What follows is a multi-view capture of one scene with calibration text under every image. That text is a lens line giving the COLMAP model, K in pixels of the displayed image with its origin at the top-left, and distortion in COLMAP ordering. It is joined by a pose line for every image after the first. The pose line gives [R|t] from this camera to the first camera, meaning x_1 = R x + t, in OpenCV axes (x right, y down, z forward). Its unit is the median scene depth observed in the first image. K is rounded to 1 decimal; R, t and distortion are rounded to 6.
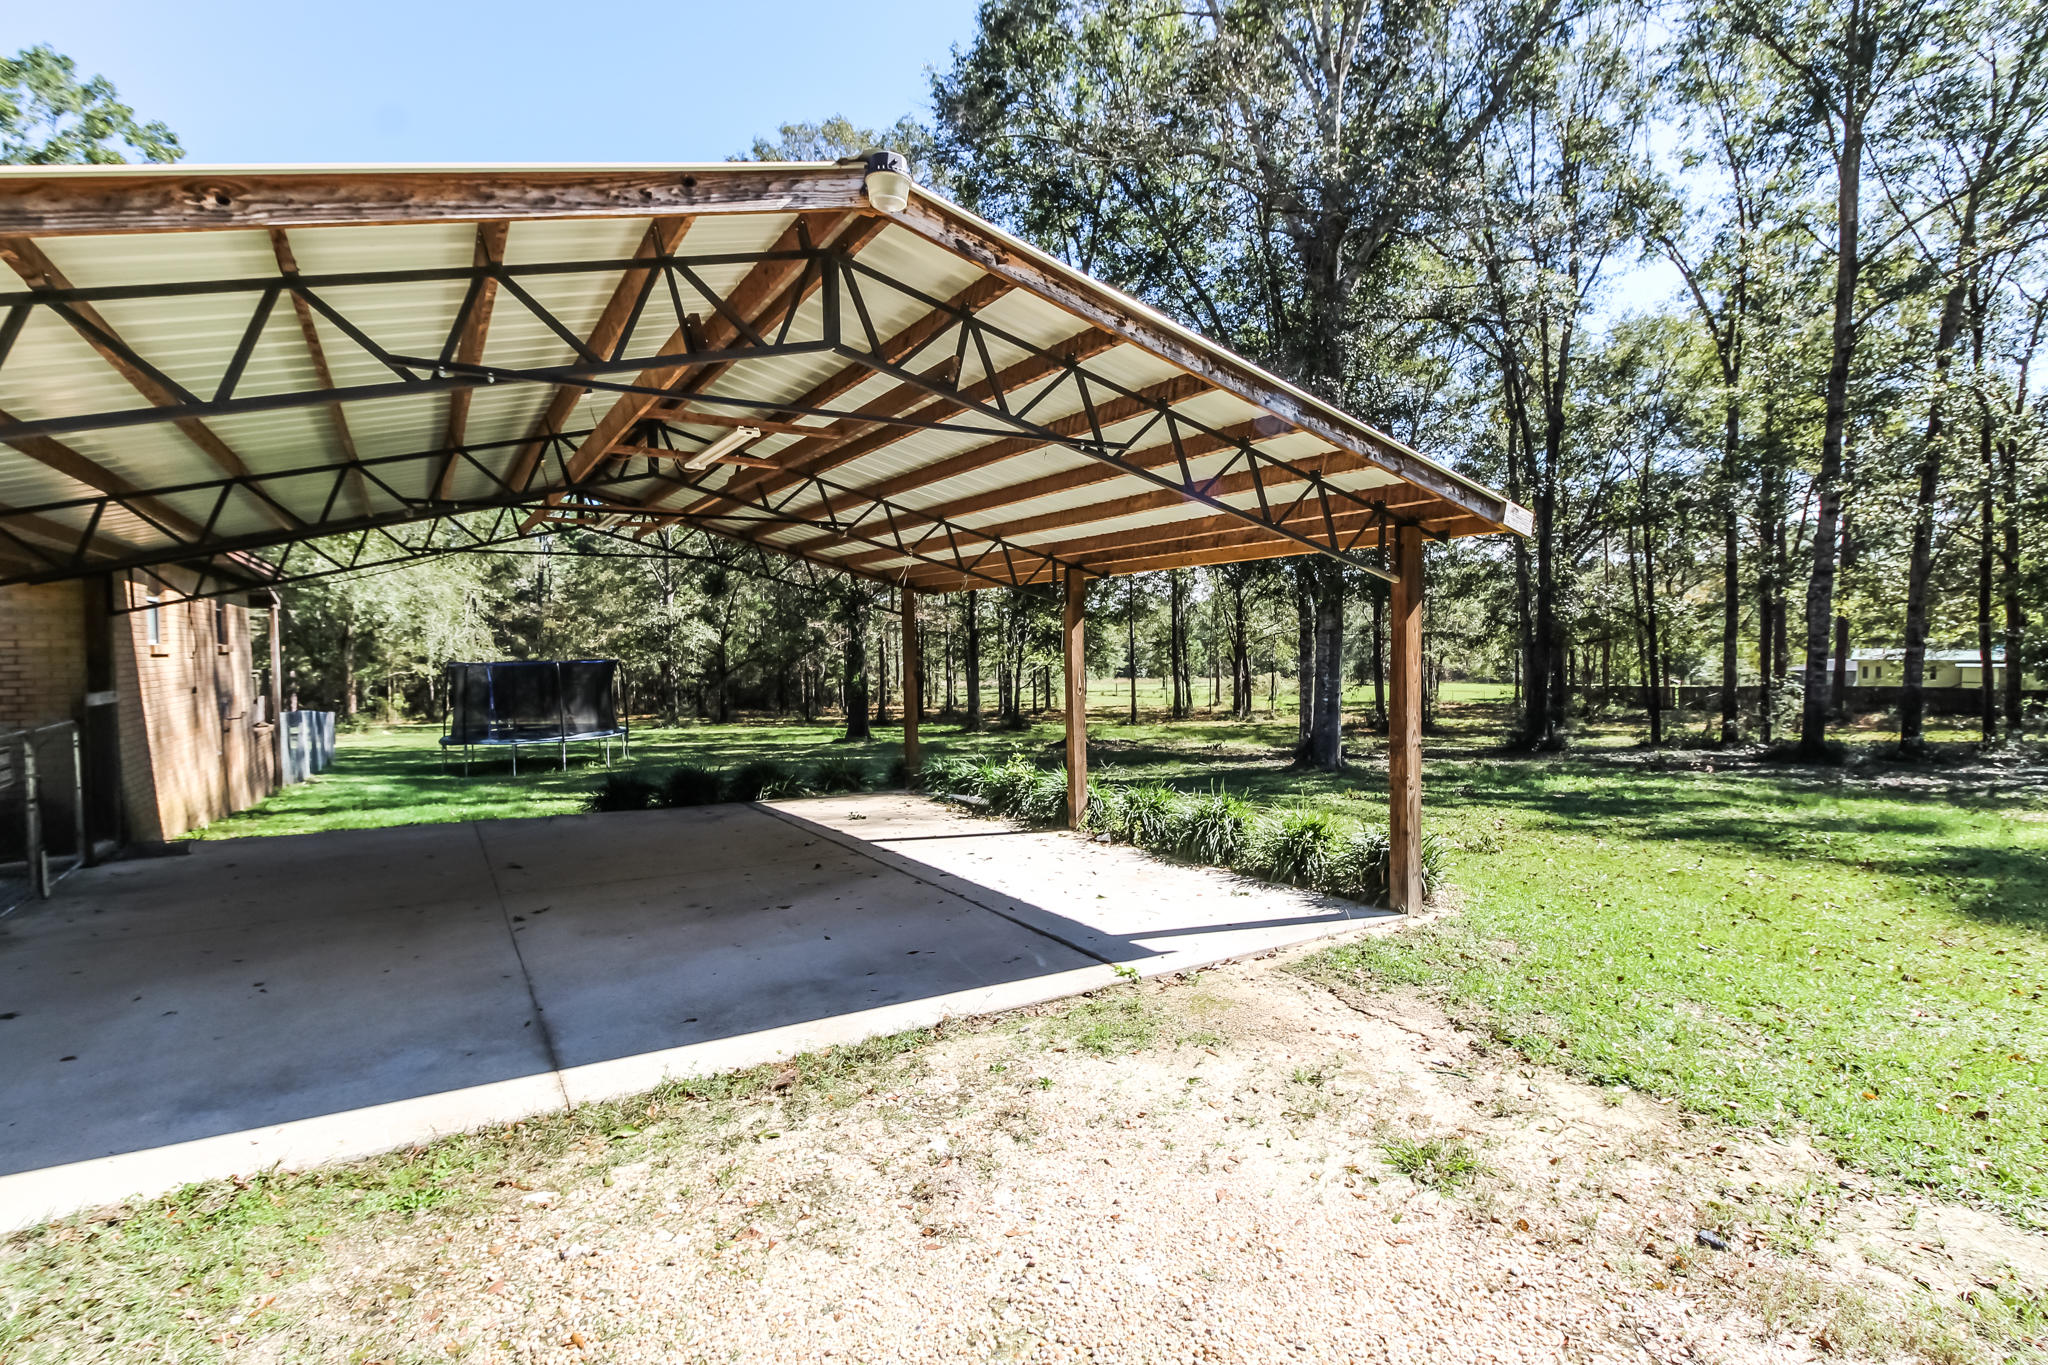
lens RADIAL K [[938.4, 0, 1020.6], [0, 938.4, 676.0], [0, 0, 1]] dist [0.012319, -0.012203]
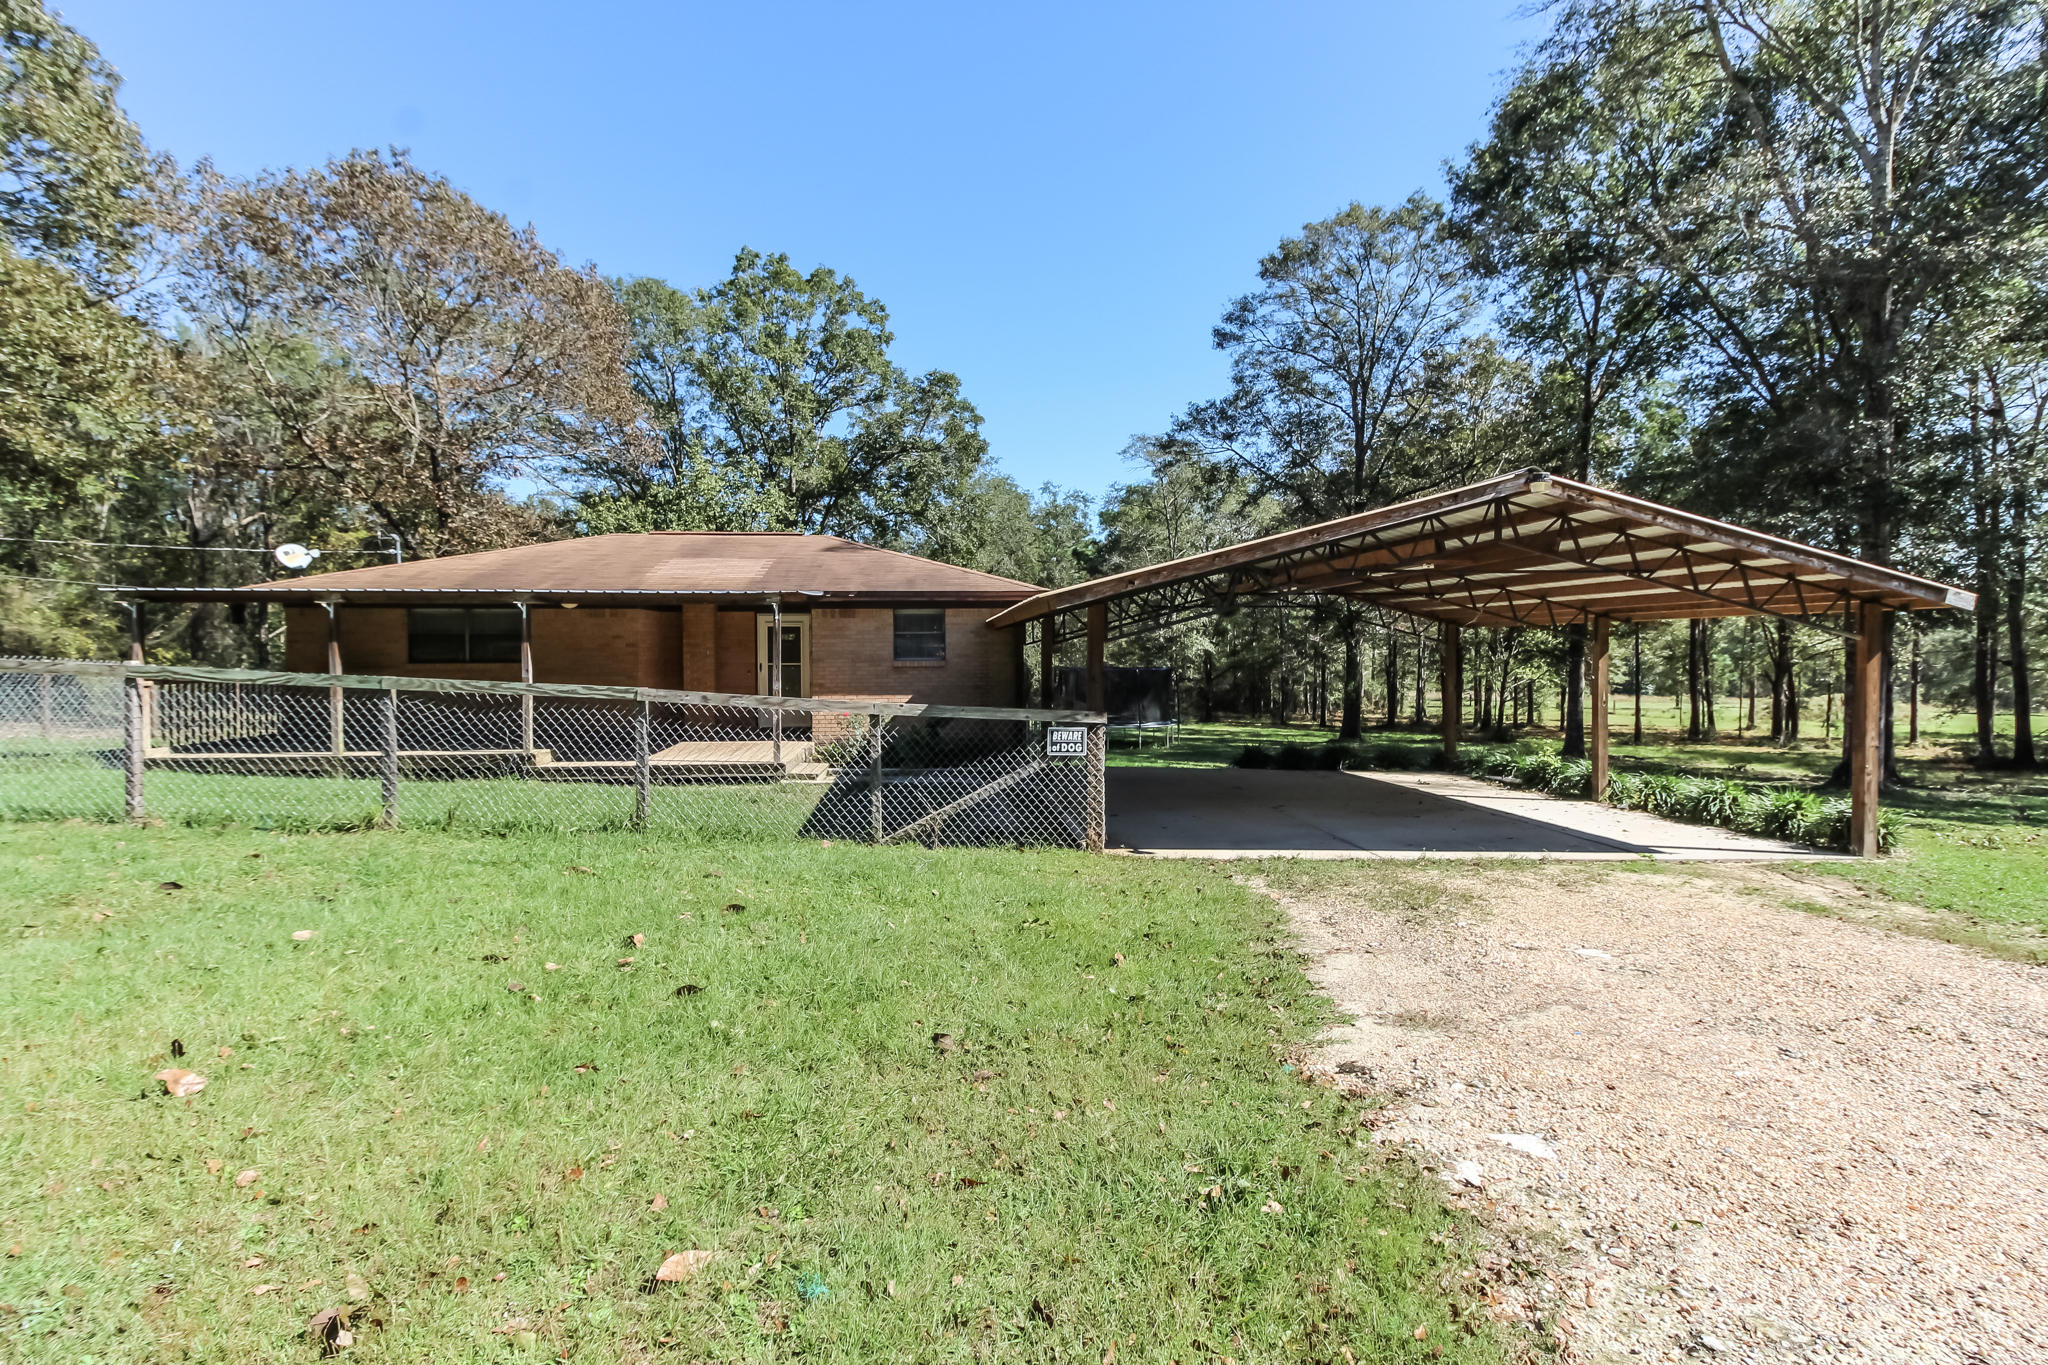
lens RADIAL K [[938.4, 0, 1020.6], [0, 938.4, 676.0], [0, 0, 1]] dist [0.012319, -0.012203]
pose [[0.896414, 0.025460, -0.442487, -0.020095], [-0.028023, 0.999607, 0.000746, -0.000409], [0.442332, 0.011731, 0.896775, -0.133799]]
